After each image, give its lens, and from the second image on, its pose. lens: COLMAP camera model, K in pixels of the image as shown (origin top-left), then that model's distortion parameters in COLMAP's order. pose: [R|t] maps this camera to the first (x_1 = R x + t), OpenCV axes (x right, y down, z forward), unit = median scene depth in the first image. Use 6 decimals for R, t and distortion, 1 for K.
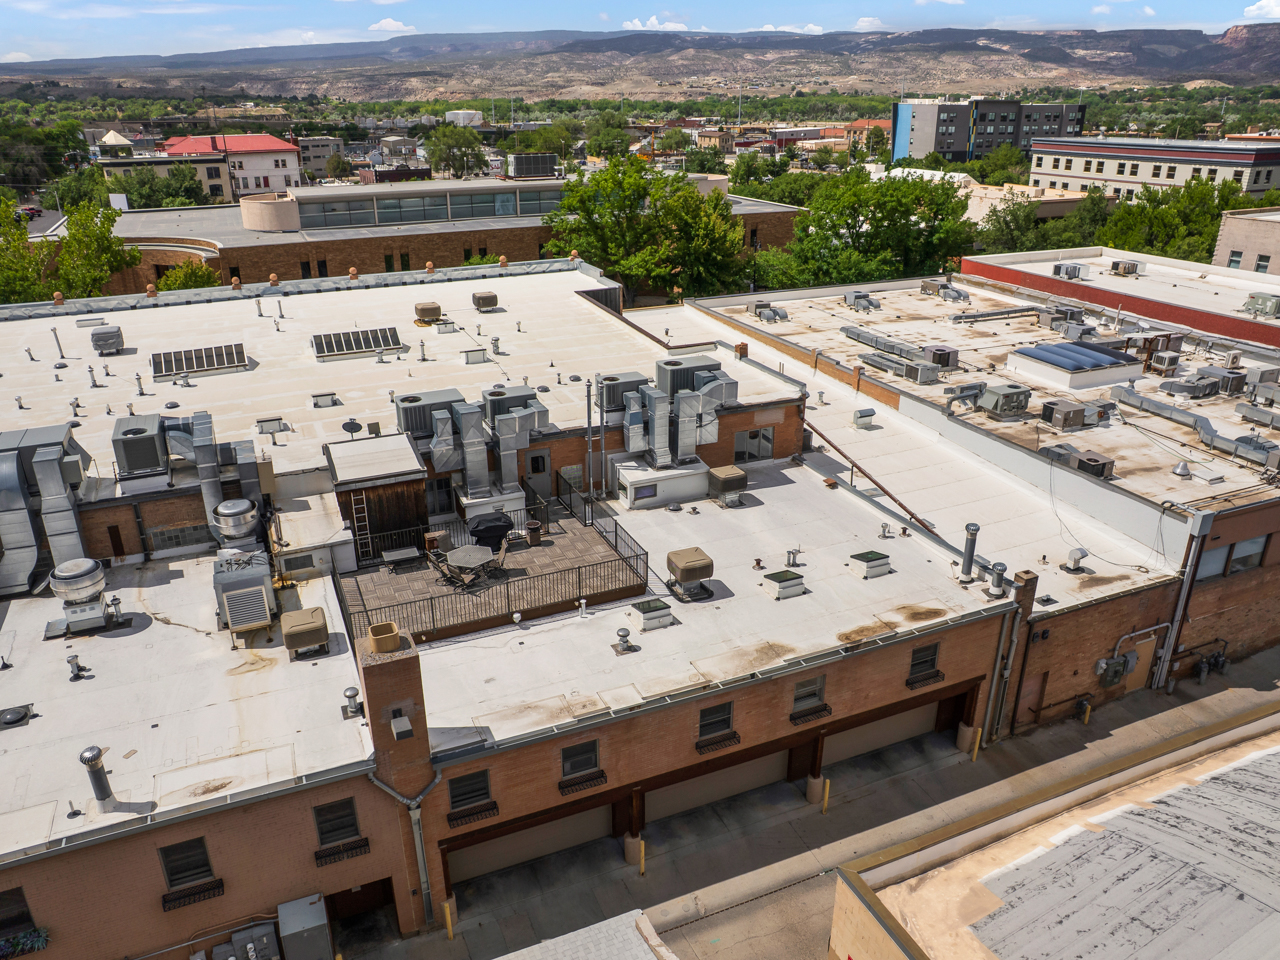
lens RADIAL K [[916.5, 0, 636.5], [0, 916.5, 481.9], [0, 0, 1]] dist [-0.050697, 0.010194]
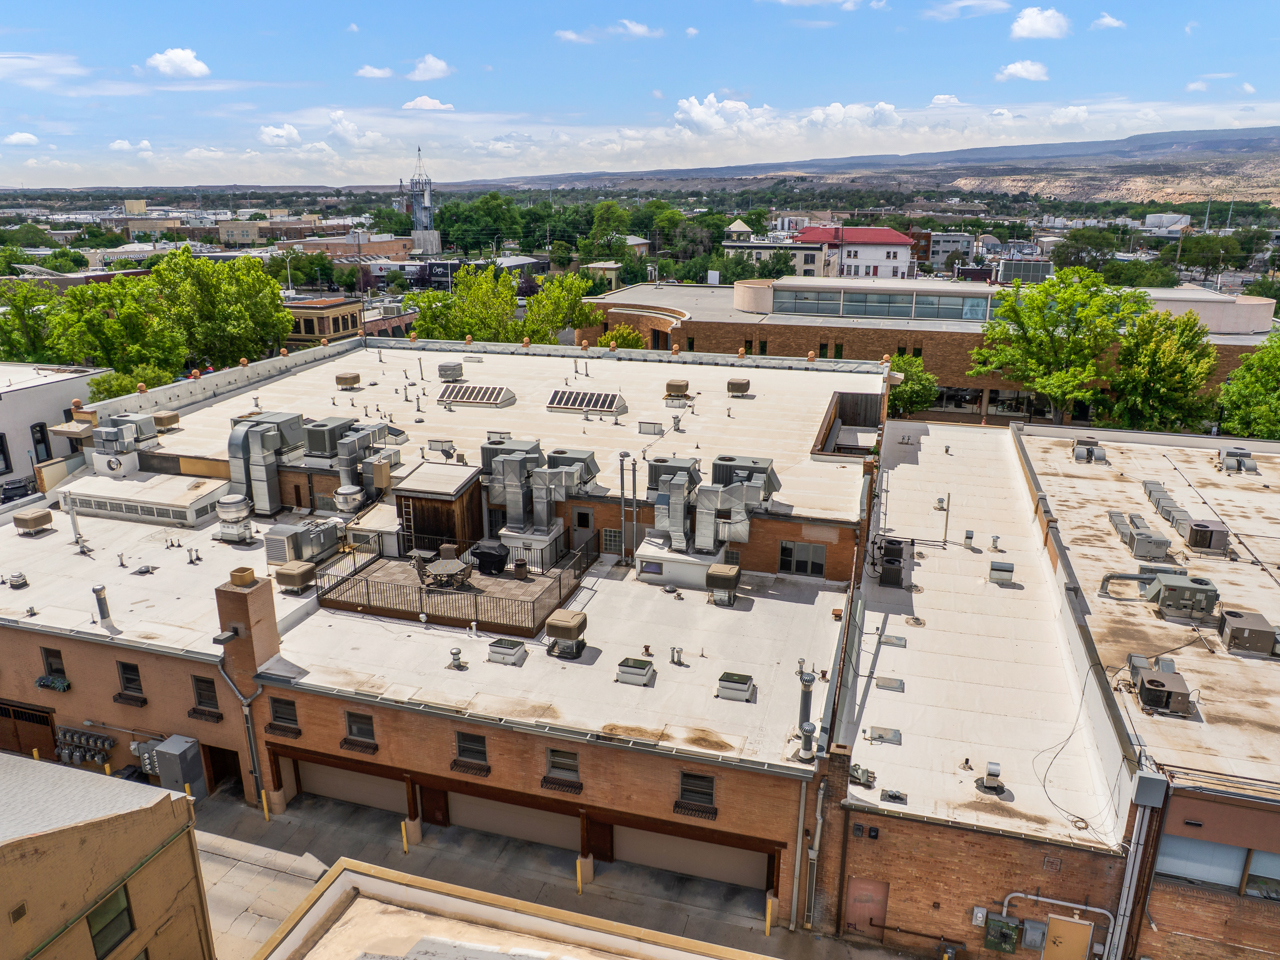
lens RADIAL K [[916.5, 0, 635.0], [0, 916.5, 476.4], [0, 0, 1]] dist [-0.050697, 0.010194]
pose [[0.765711, 0.195585, -0.612726, 0.625489], [-0.256149, 0.966568, -0.011572, -0.074288], [0.589978, 0.165810, 0.790211, 0.121441]]
